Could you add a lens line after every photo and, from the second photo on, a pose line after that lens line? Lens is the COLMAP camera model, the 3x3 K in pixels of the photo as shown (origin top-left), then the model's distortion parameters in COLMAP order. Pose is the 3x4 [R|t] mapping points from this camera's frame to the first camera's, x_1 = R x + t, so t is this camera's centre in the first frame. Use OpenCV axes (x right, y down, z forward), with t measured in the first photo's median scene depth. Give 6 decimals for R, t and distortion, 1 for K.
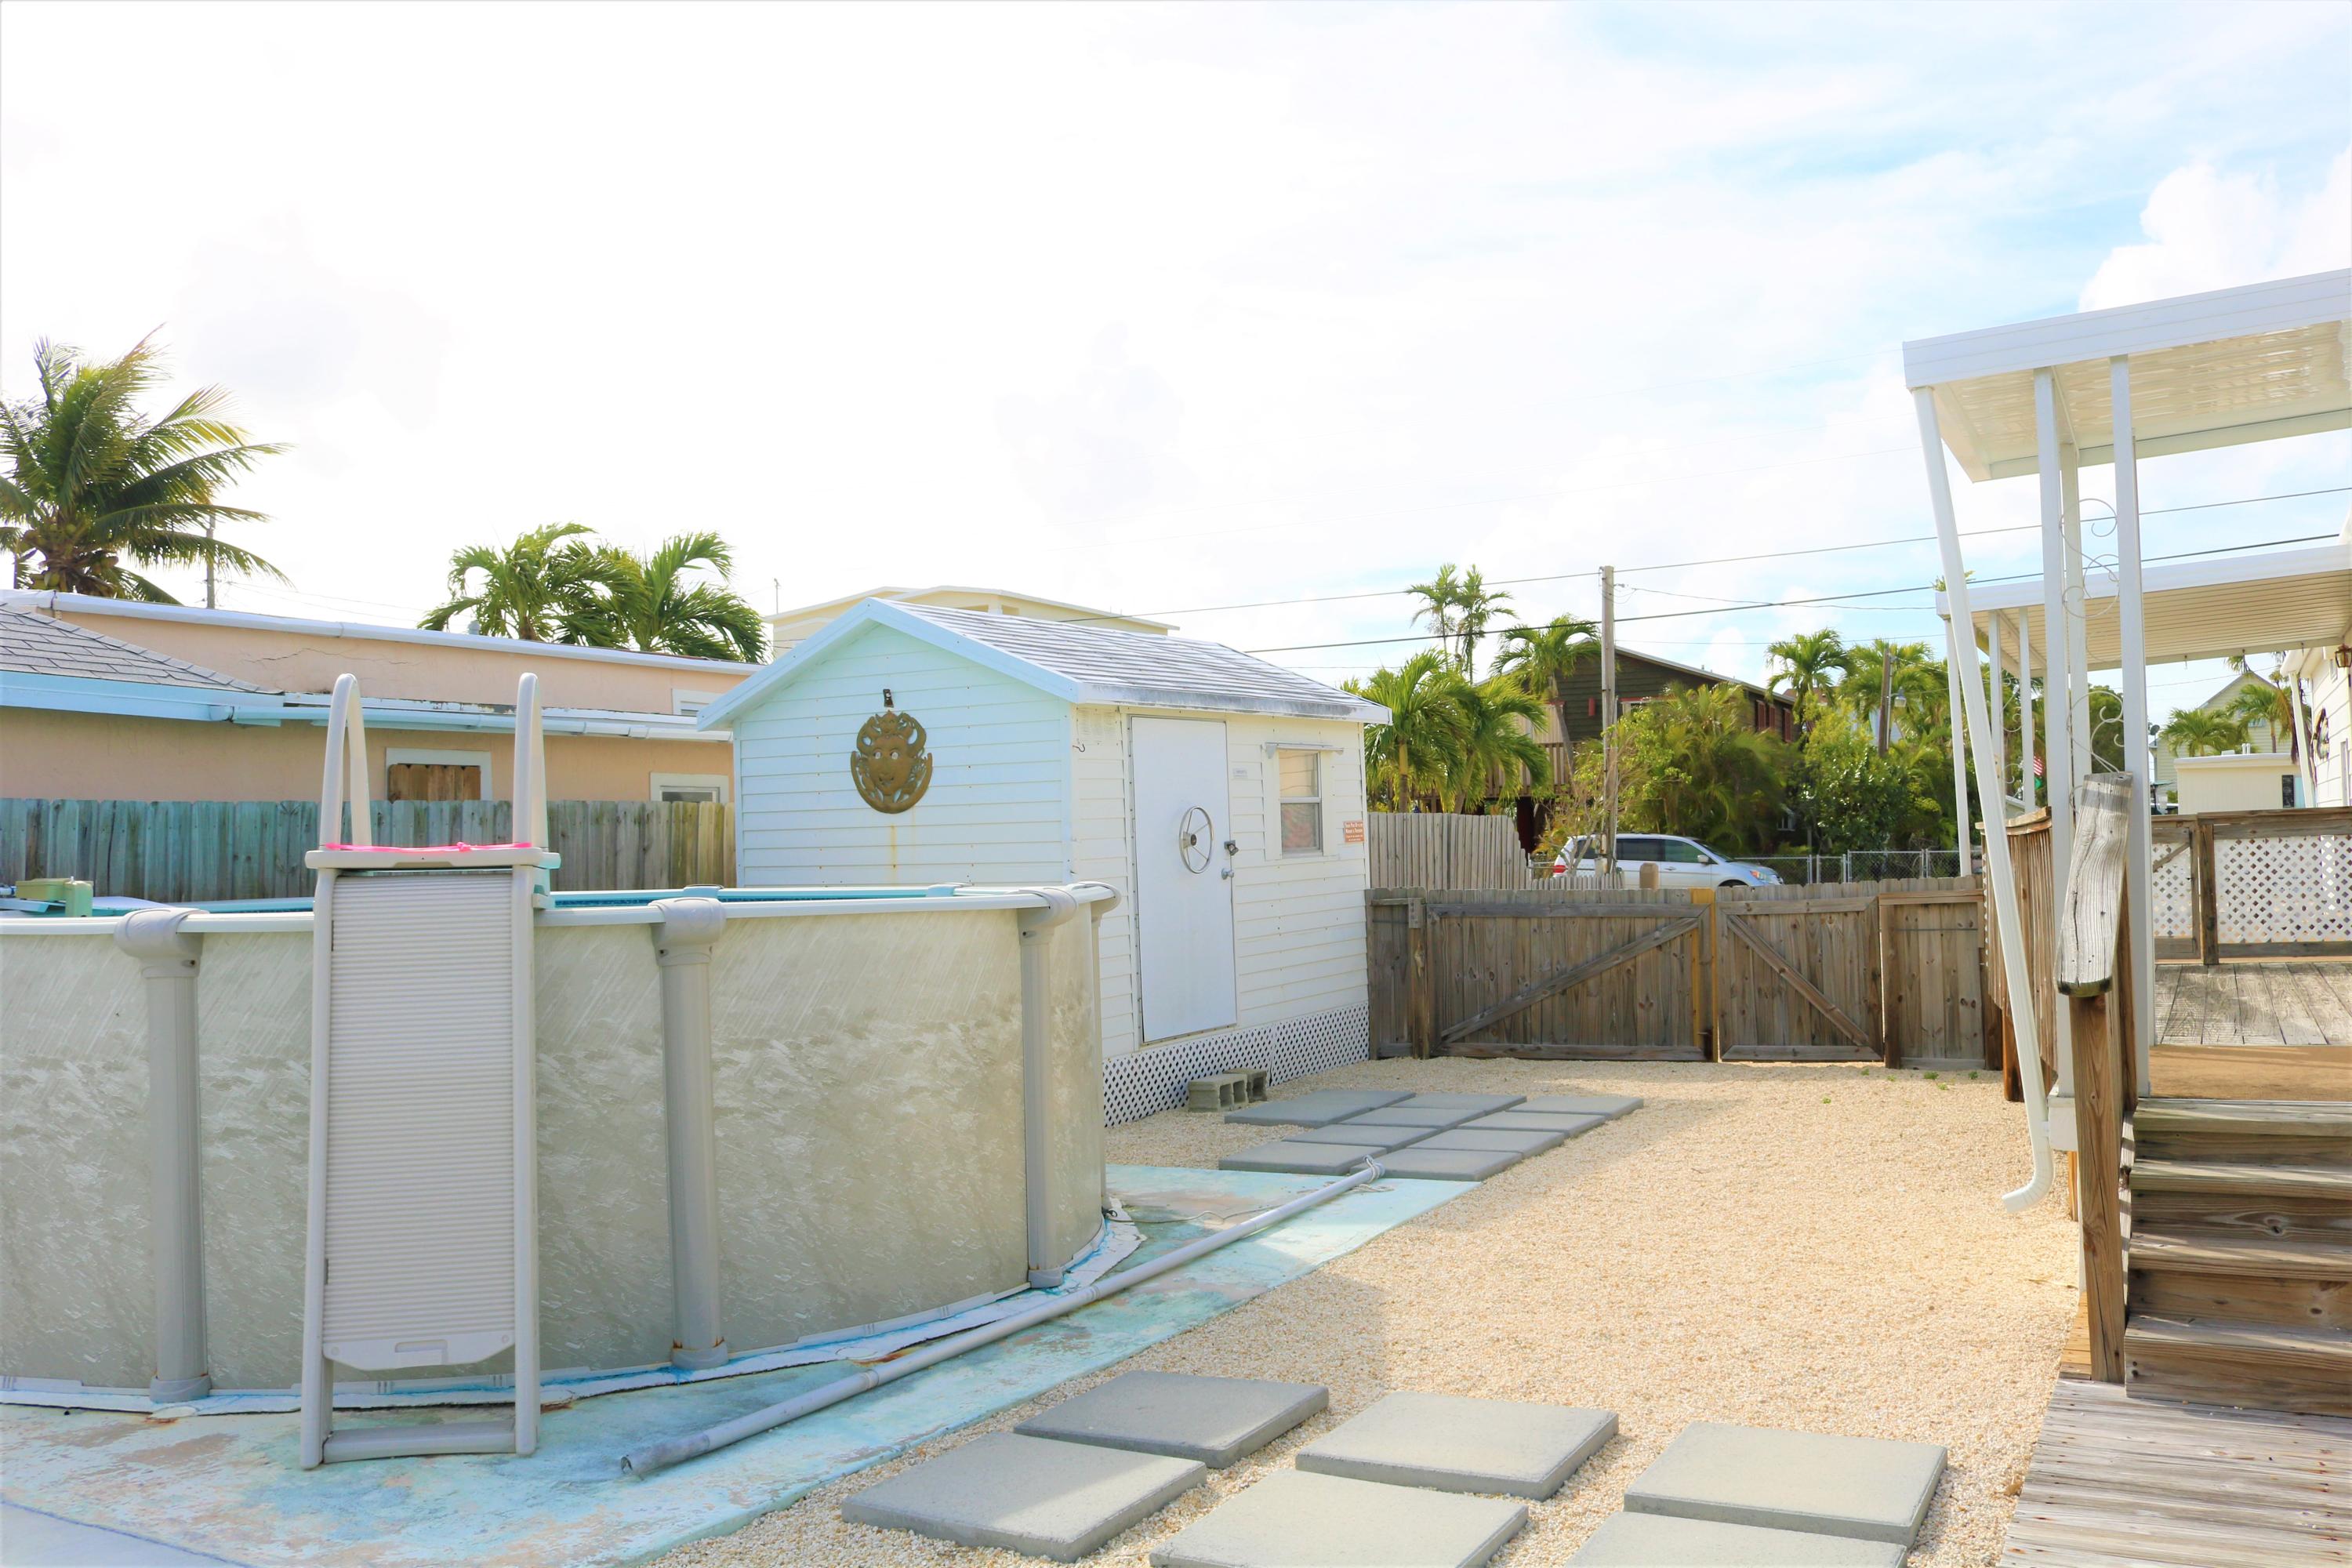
lens RADIAL K [[1955.8, 0, 1186.1], [0, 1955.8, 764.8], [0, 0, 1]] dist [-0.158703, 0.135415]
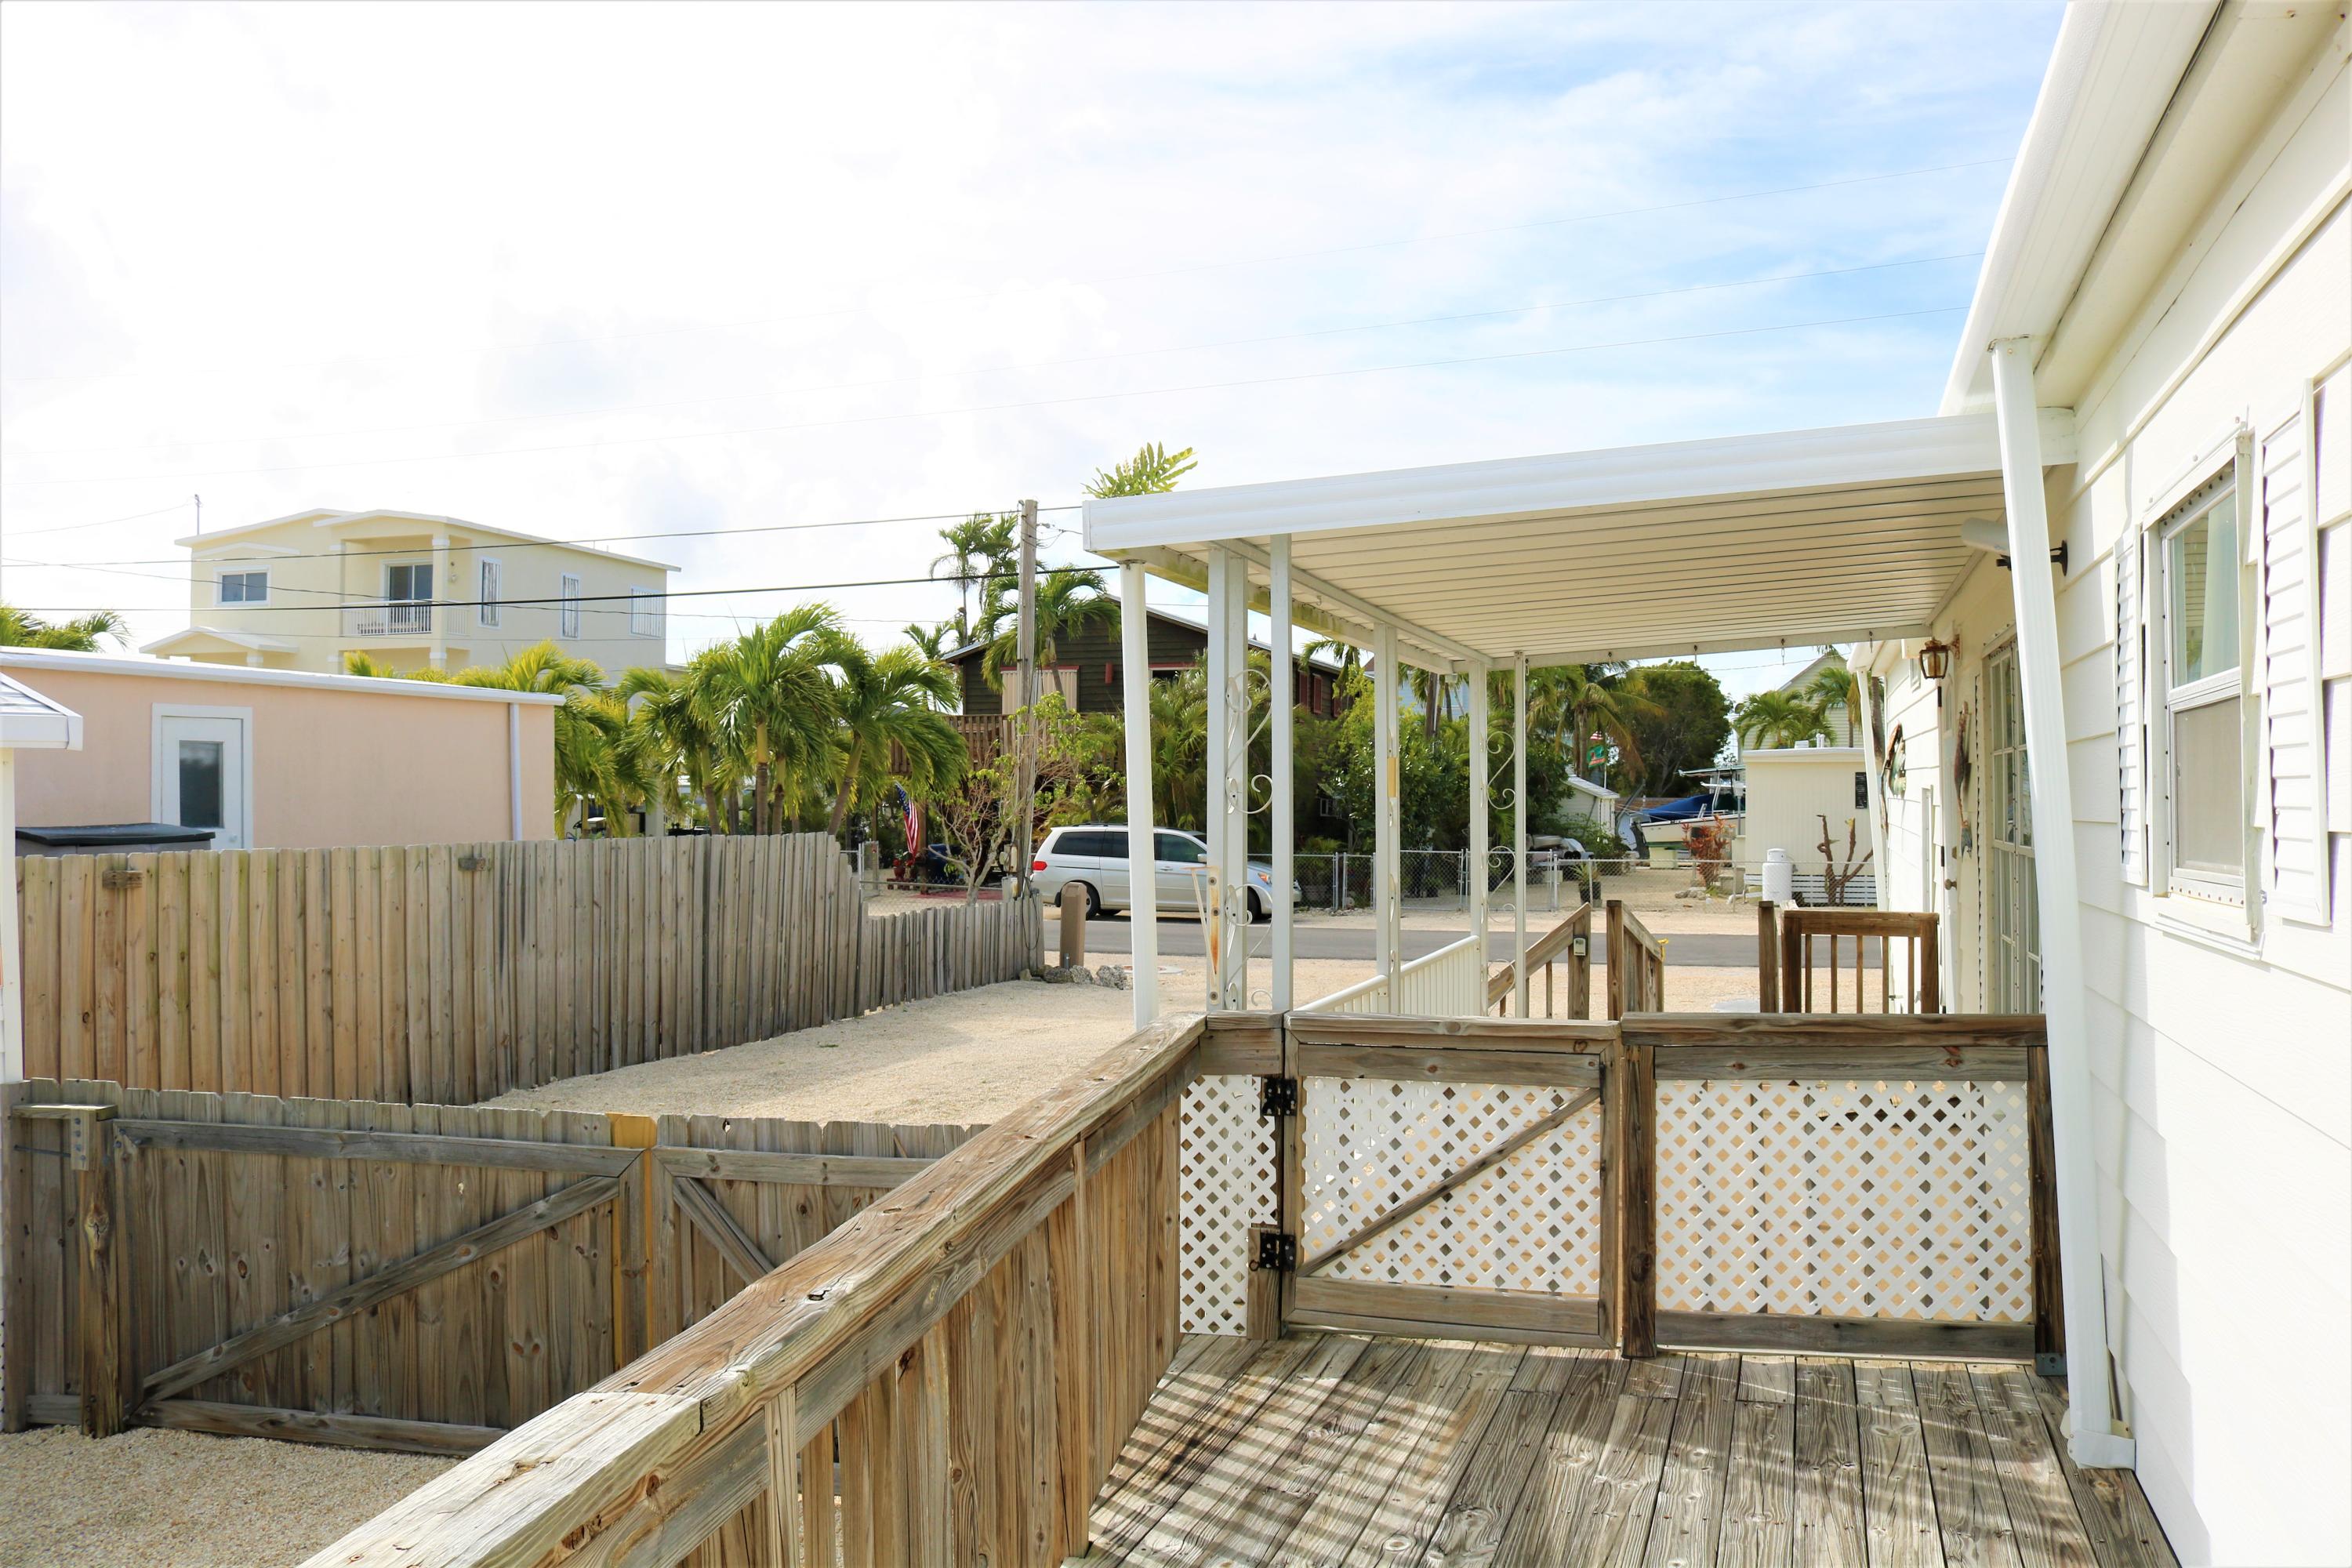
lens RADIAL K [[1955.8, 0, 1186.1], [0, 1955.8, 764.8], [0, 0, 1]] dist [-0.158703, 0.135415]
pose [[0.981685, 0.021222, 0.189324, 0.300275], [-0.025941, 0.999411, 0.022484, -0.035235], [-0.188735, -0.026983, 0.981657, 0.497282]]
